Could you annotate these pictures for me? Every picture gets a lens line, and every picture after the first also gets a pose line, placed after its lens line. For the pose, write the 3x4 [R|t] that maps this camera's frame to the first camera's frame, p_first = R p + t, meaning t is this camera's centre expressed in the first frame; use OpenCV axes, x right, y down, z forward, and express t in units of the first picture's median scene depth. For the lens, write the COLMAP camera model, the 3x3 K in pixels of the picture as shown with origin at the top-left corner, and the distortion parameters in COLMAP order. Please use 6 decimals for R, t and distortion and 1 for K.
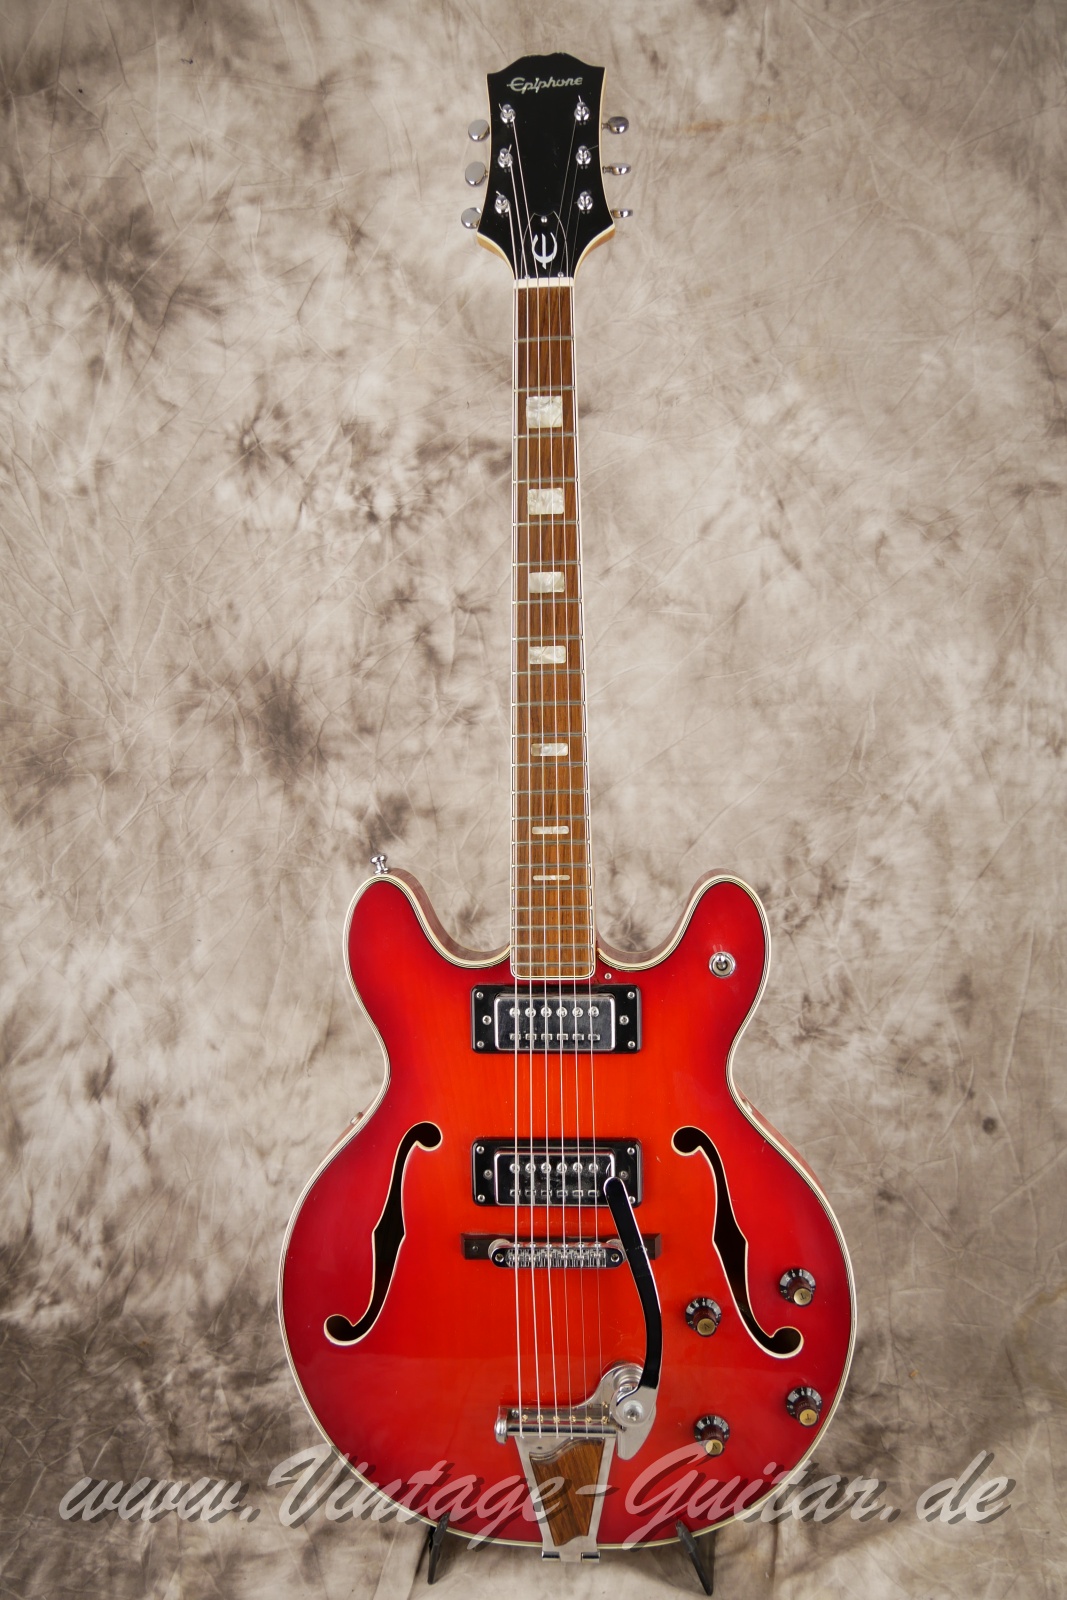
lens RADIAL K [[1353.1, 0, 529.9], [0, 1353.1, 811.5], [0, 0, 1]] dist [-0.063477, 0.024076]
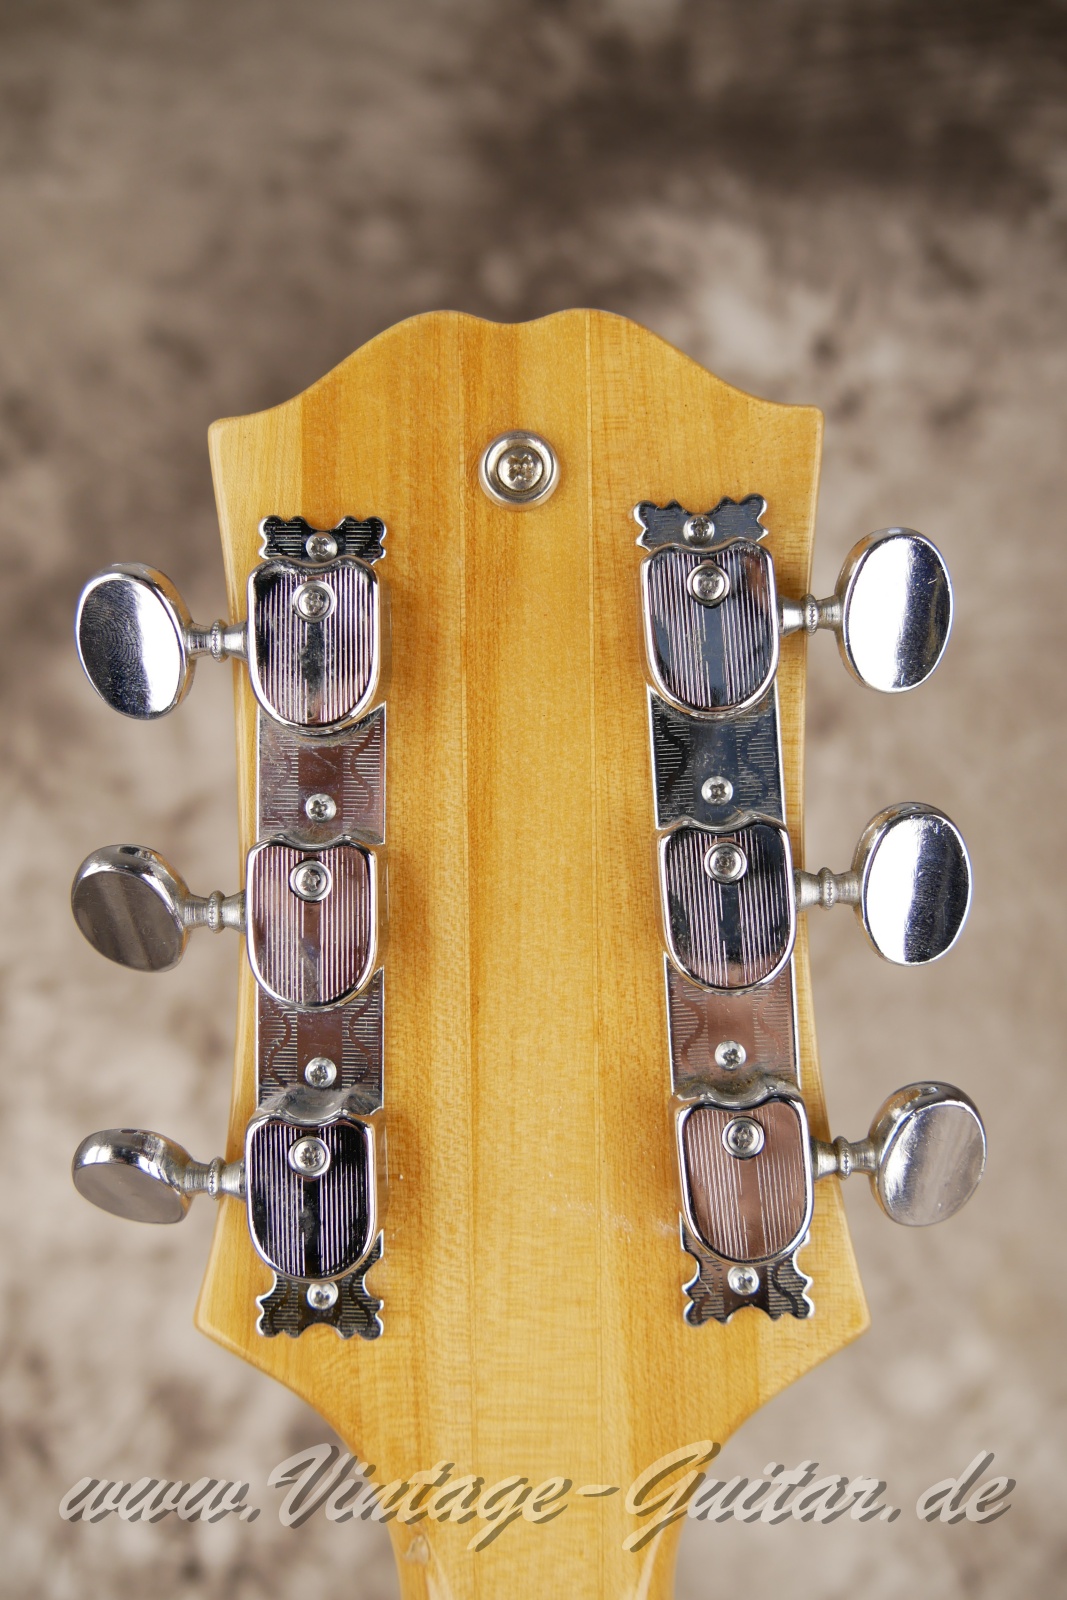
lens RADIAL K [[1353.1, 0, 538.7], [0, 1353.1, 777.9], [0, 0, 1]] dist [-0.063477, 0.024076]
pose [[0.998809, 0.033288, 0.035672, -0.010549], [-0.014183, 0.897623, -0.440535, -0.275334], [-0.046684, 0.439504, 0.897026, 0.401148]]
